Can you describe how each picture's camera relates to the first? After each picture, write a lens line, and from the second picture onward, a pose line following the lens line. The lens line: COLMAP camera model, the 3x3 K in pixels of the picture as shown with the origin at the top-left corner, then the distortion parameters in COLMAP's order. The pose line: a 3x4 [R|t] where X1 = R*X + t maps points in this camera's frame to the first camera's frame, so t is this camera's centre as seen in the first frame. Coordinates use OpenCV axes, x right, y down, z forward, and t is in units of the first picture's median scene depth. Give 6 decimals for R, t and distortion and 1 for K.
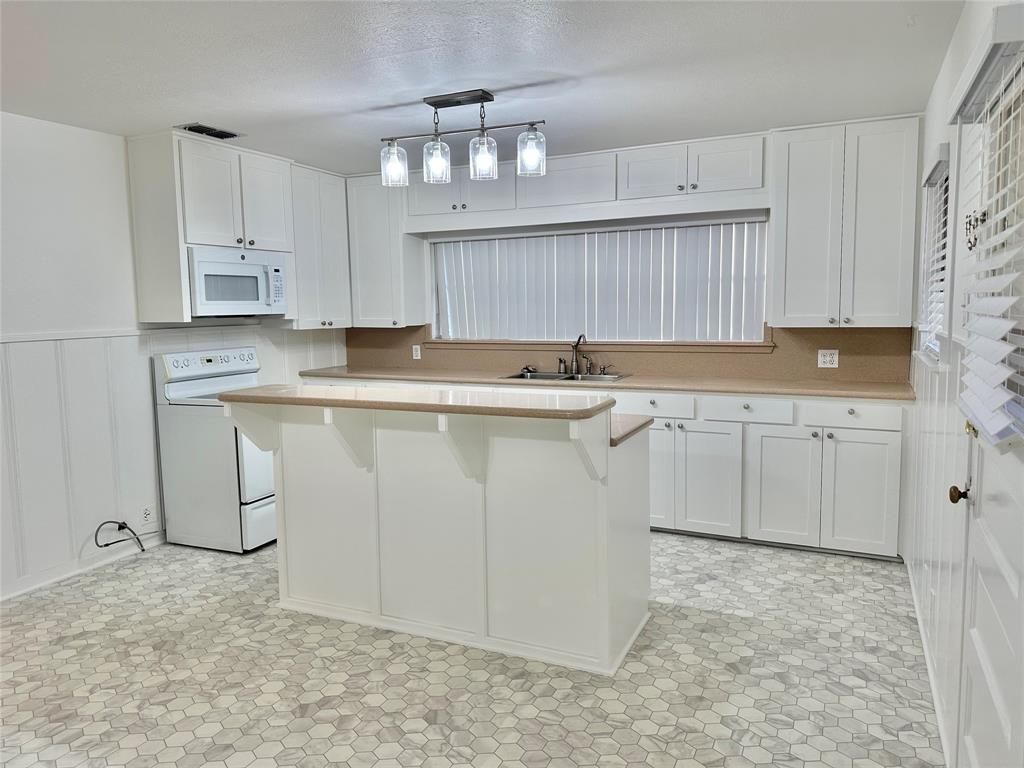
lens RADIAL K [[715.3, 0, 519.7], [0, 715.3, 382.9], [0, 0, 1]] dist [0.039683, -0.054079]
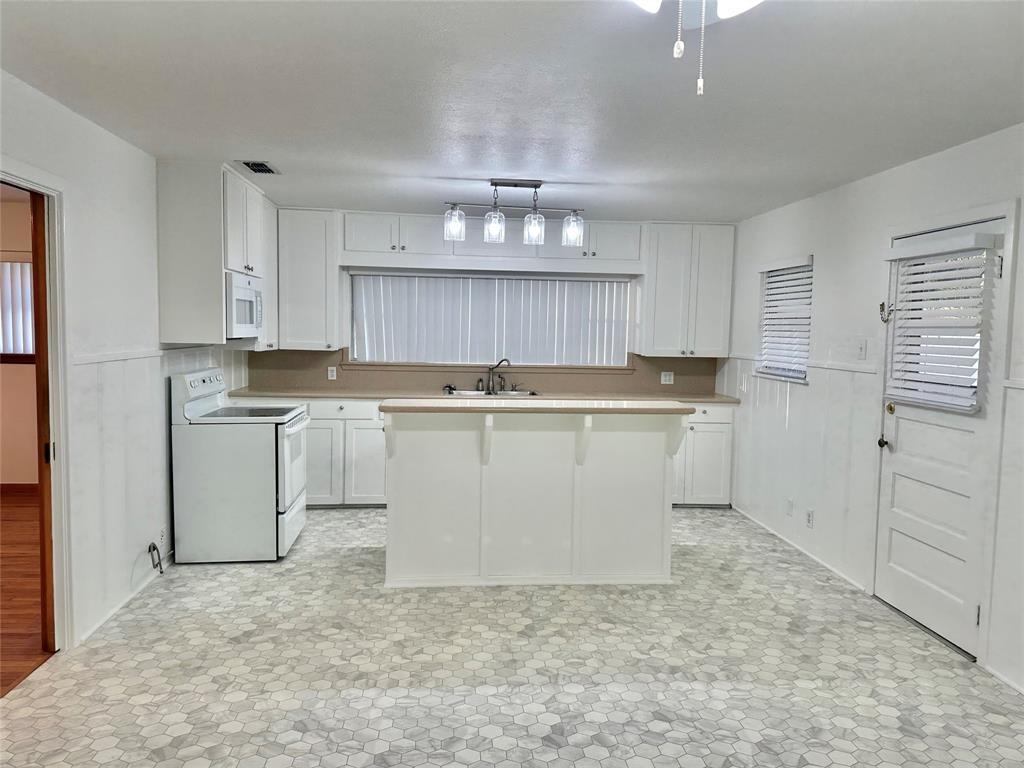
lens RADIAL K [[715.3, 0, 517.2], [0, 715.3, 376.9], [0, 0, 1]] dist [0.039683, -0.054079]
pose [[0.864320, -0.001182, 0.502942, -0.632383], [0.021810, 0.999145, -0.035133, 0.010372], [-0.502470, 0.041335, 0.863606, -0.116589]]
